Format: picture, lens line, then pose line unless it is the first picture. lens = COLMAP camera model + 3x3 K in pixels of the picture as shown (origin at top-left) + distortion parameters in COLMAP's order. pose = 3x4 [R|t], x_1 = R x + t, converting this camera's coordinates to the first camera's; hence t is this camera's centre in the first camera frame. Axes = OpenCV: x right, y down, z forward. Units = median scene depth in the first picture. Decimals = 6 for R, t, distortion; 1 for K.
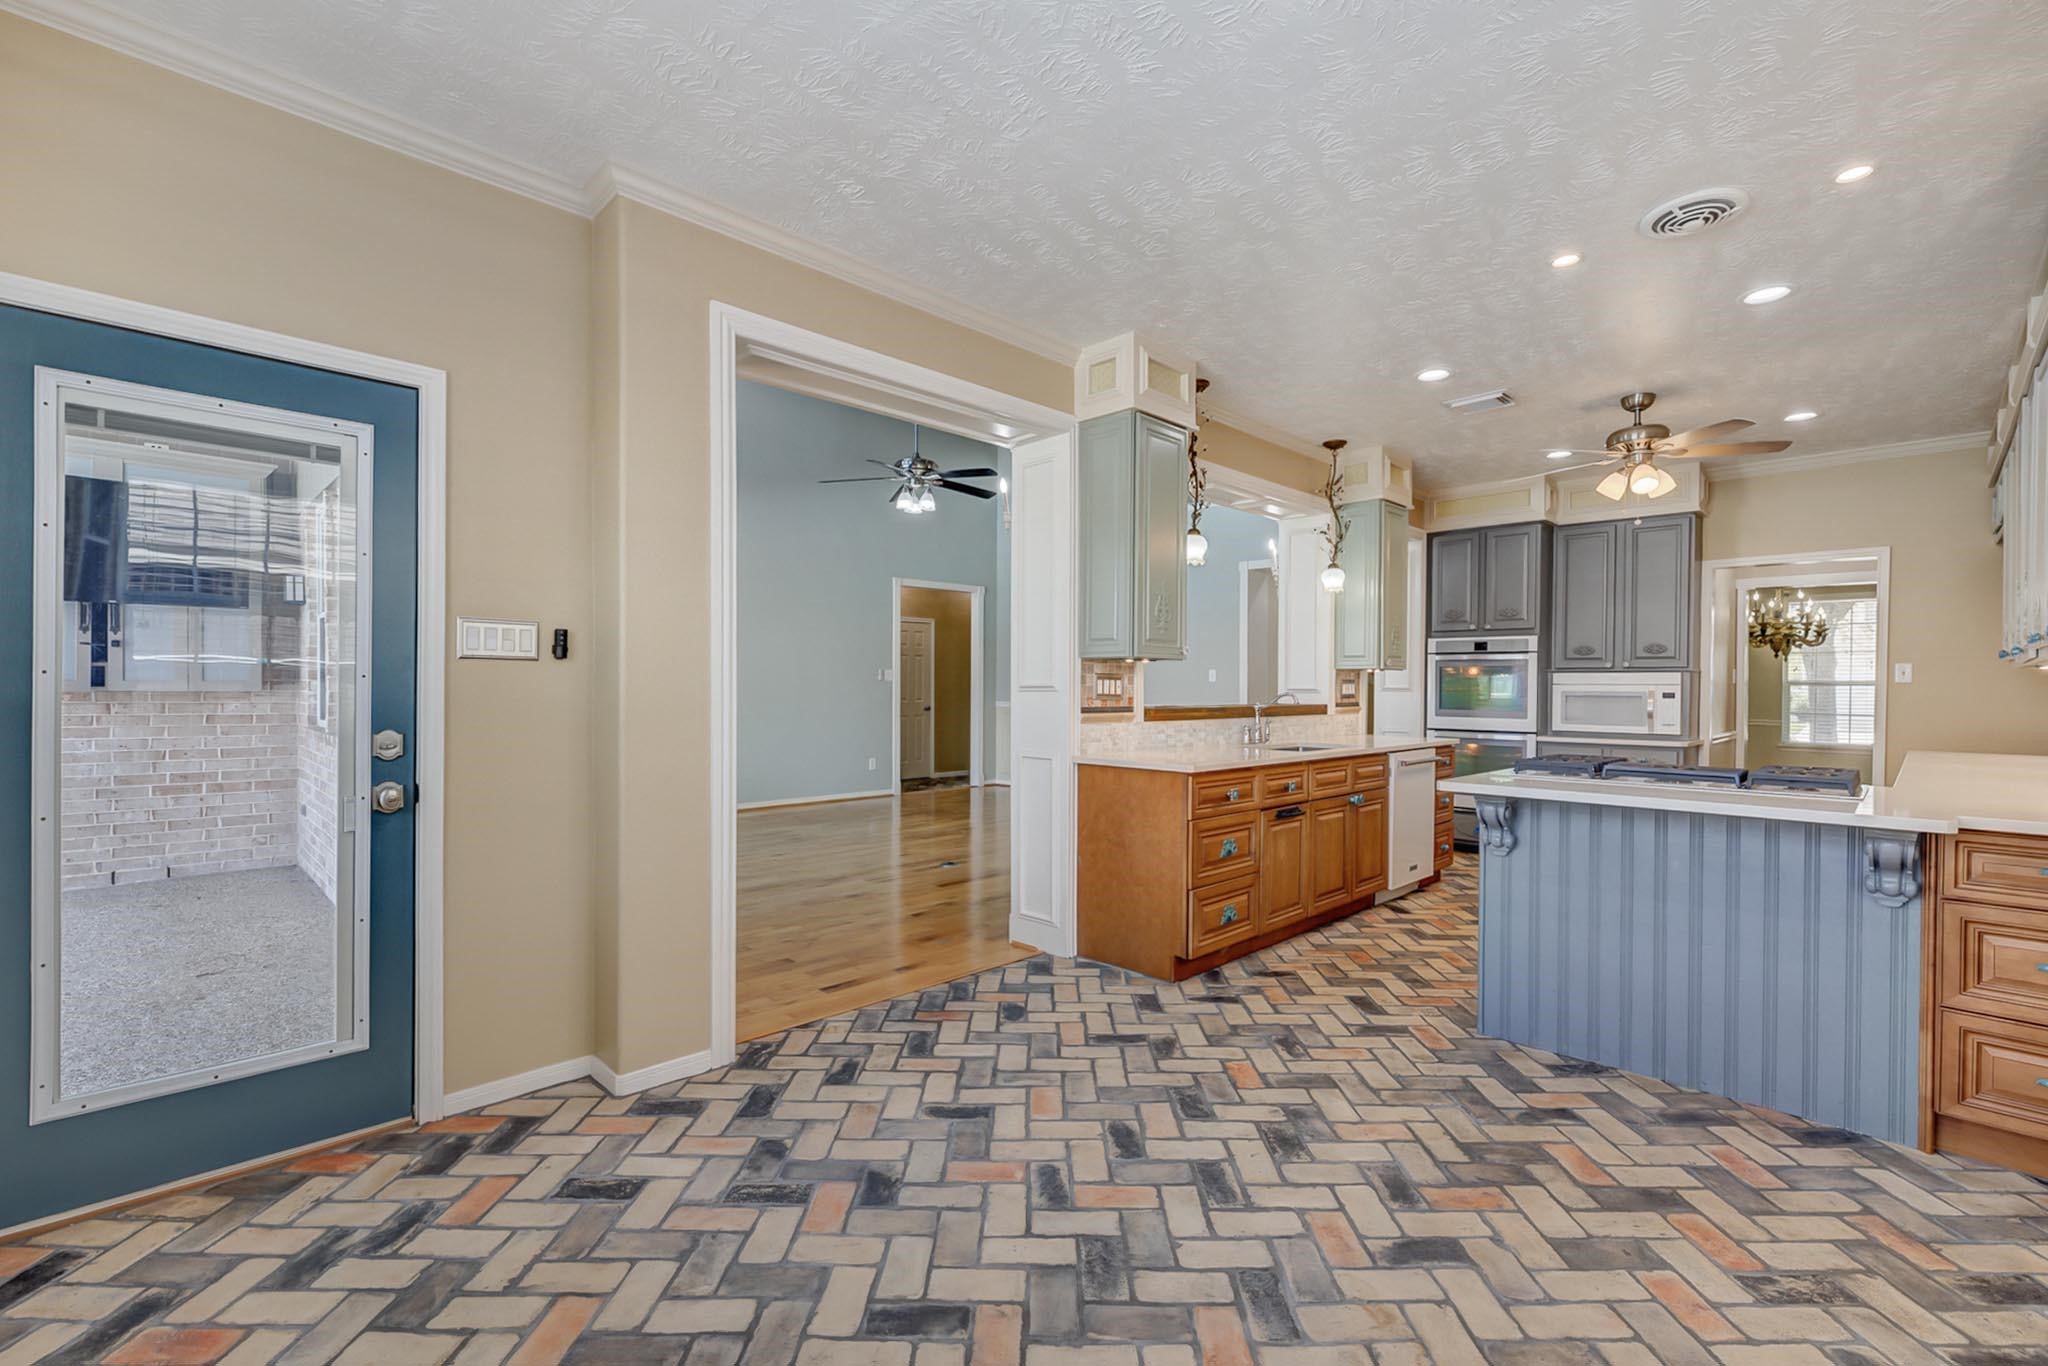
lens RADIAL K [[861.4, 0, 1023.4], [0, 861.4, 687.5], [0, 0, 1]] dist [0.000363, -0.000096]
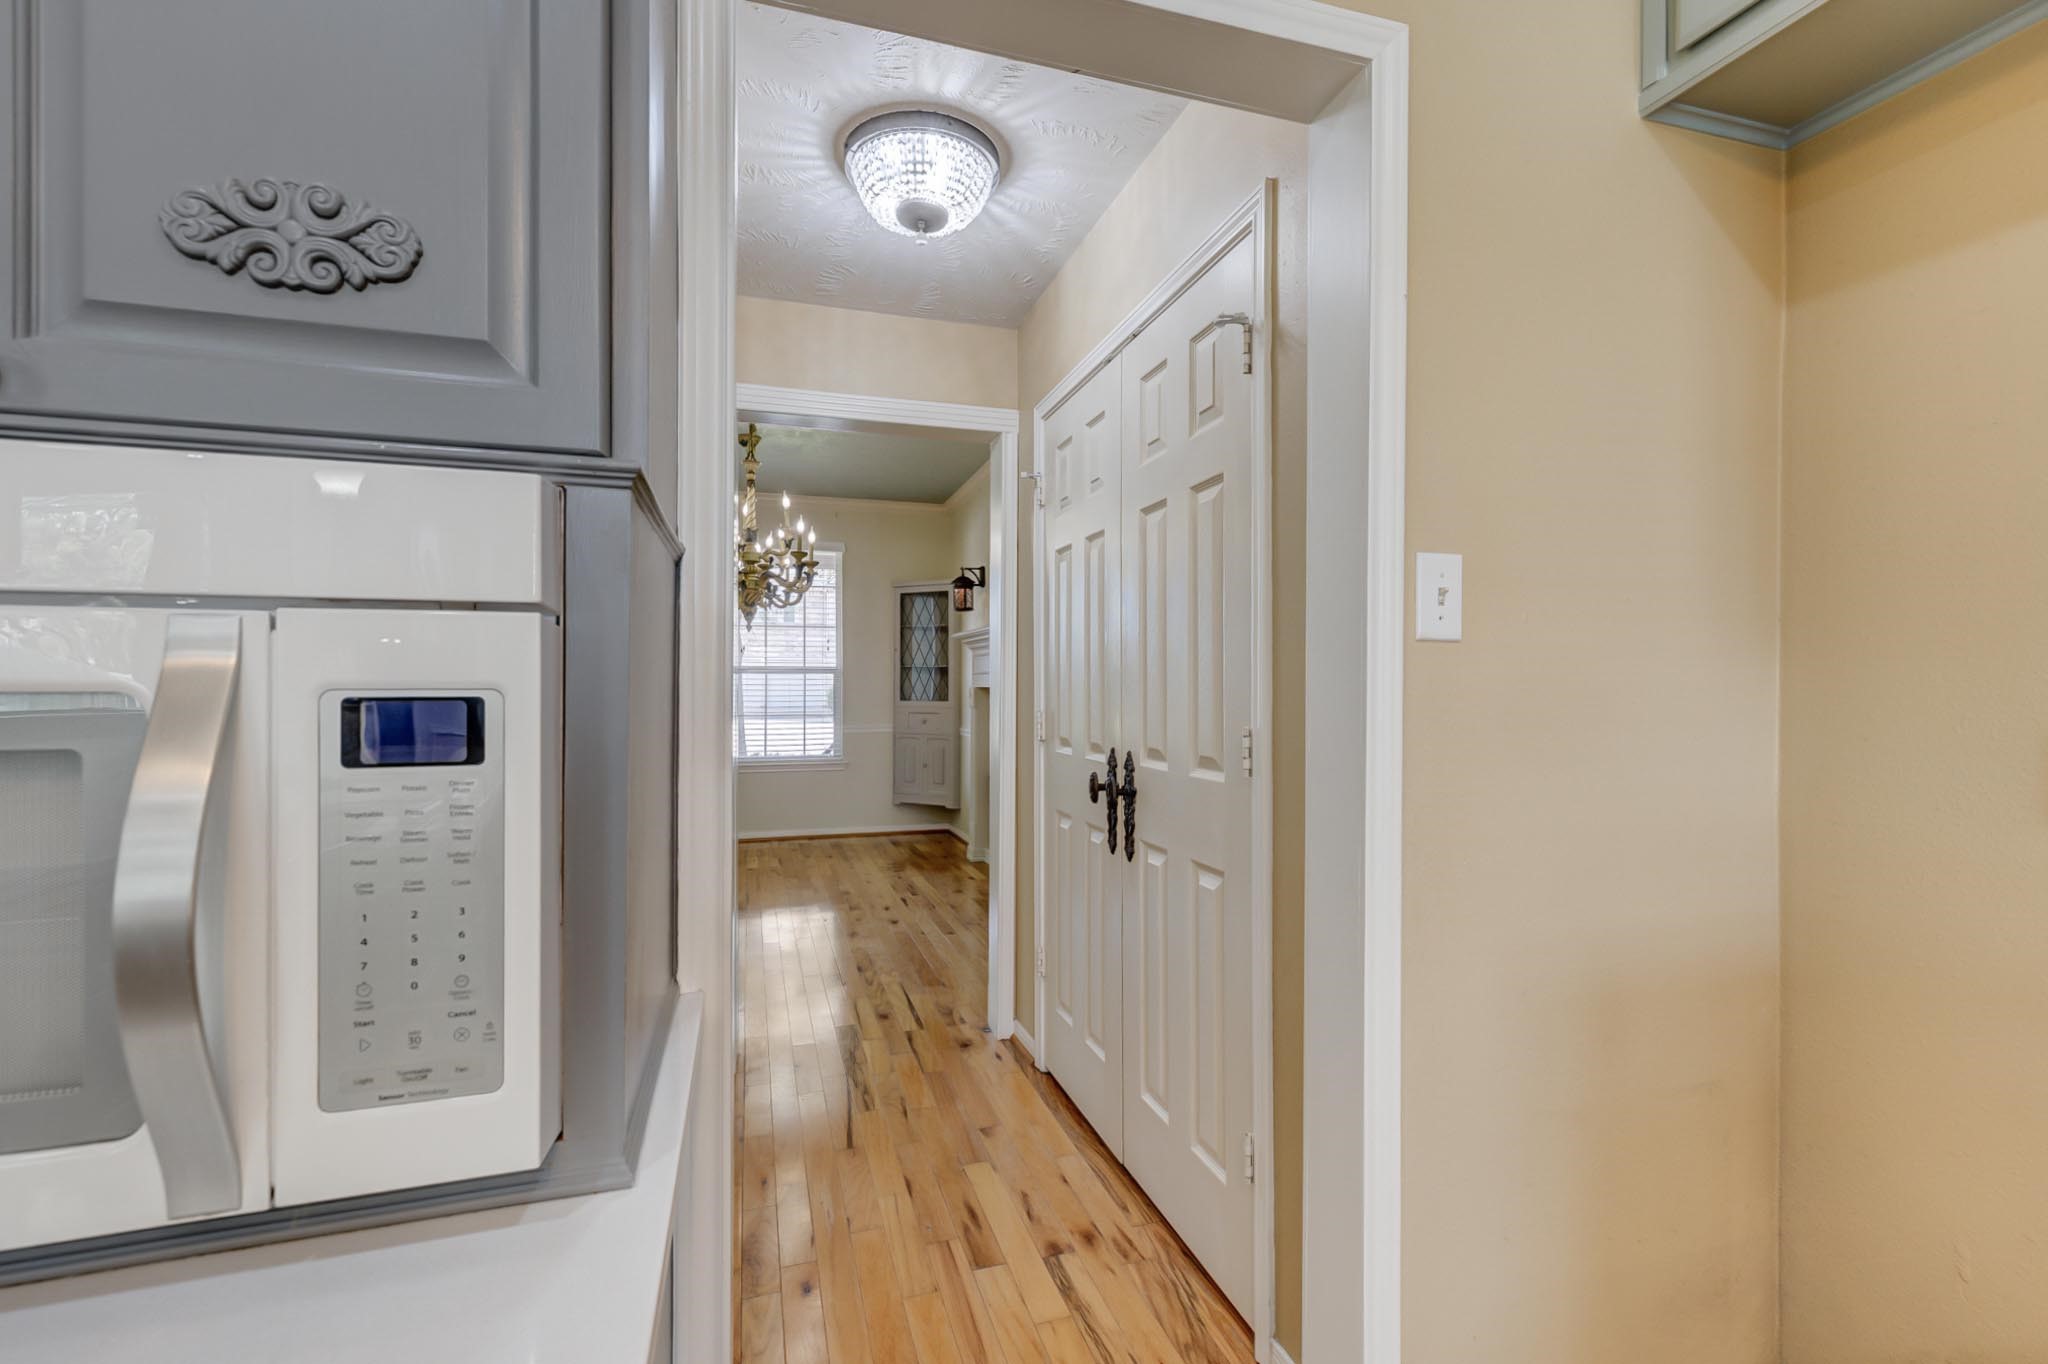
lens RADIAL K [[861.4, 0, 1023.4], [0, 861.4, 686.5], [0, 0, 1]] dist [0.000363, -0.000096]
pose [[0.441459, -0.009847, 0.897227, 0.701691], [0.002531, 0.999949, 0.009729, 0.004011], [-0.897278, -0.002024, 0.441461, 0.912272]]
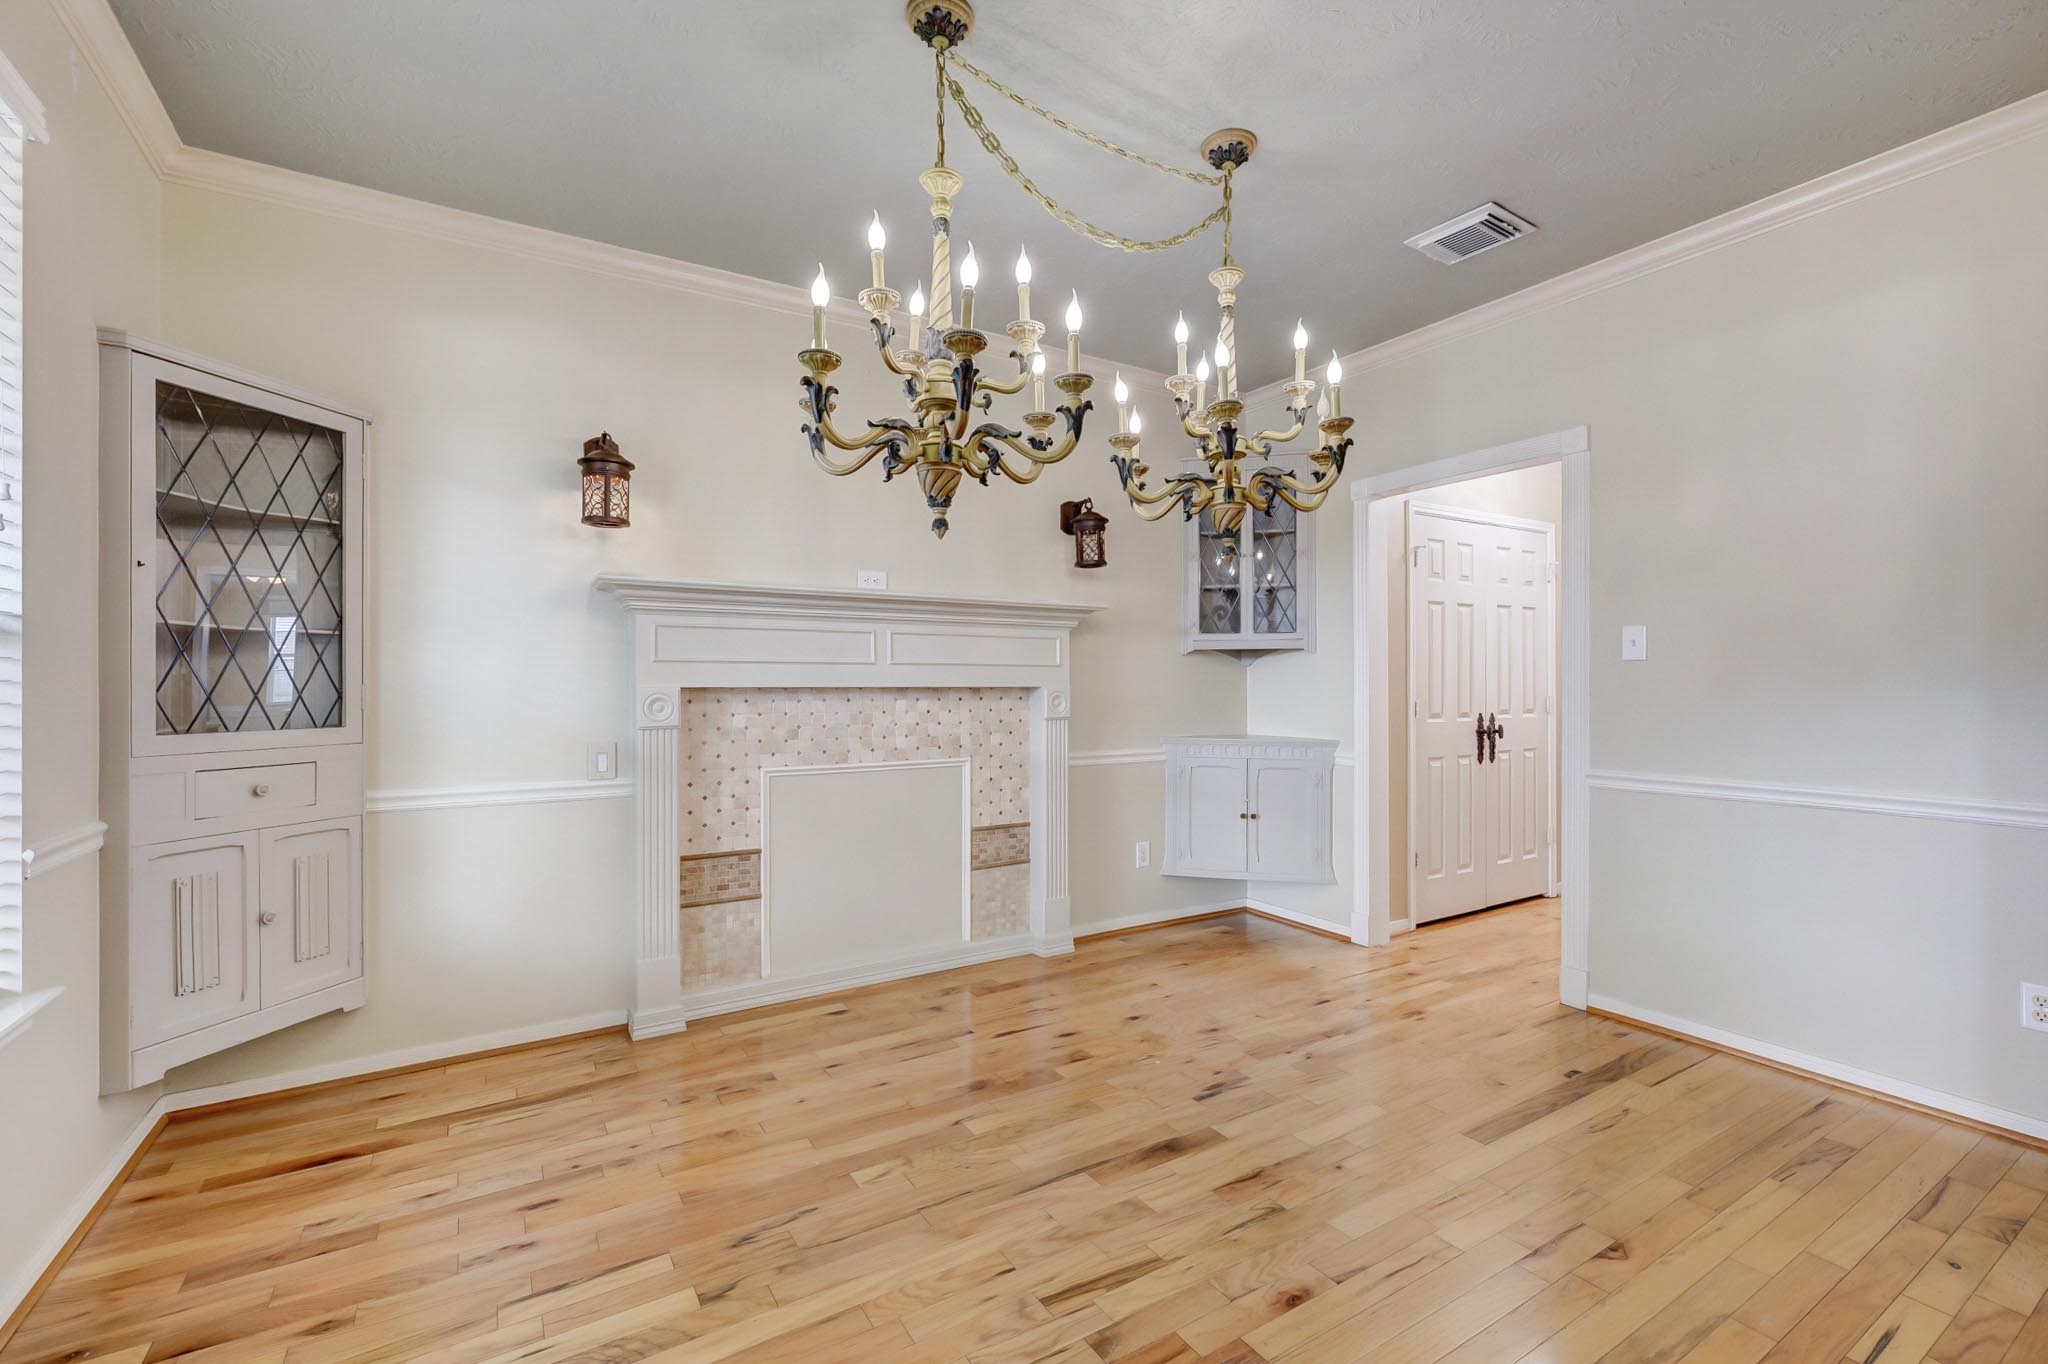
lens RADIAL K [[861.4, 0, 1023.4], [0, 861.4, 686.5], [0, 0, 1]] dist [0.000363, -0.000096]
pose [[-0.974665, -0.012978, 0.223293, 1.260606], [-0.011193, 0.999894, 0.009259, 0.008225], [-0.223389, 0.006525, -0.974707, 1.853386]]
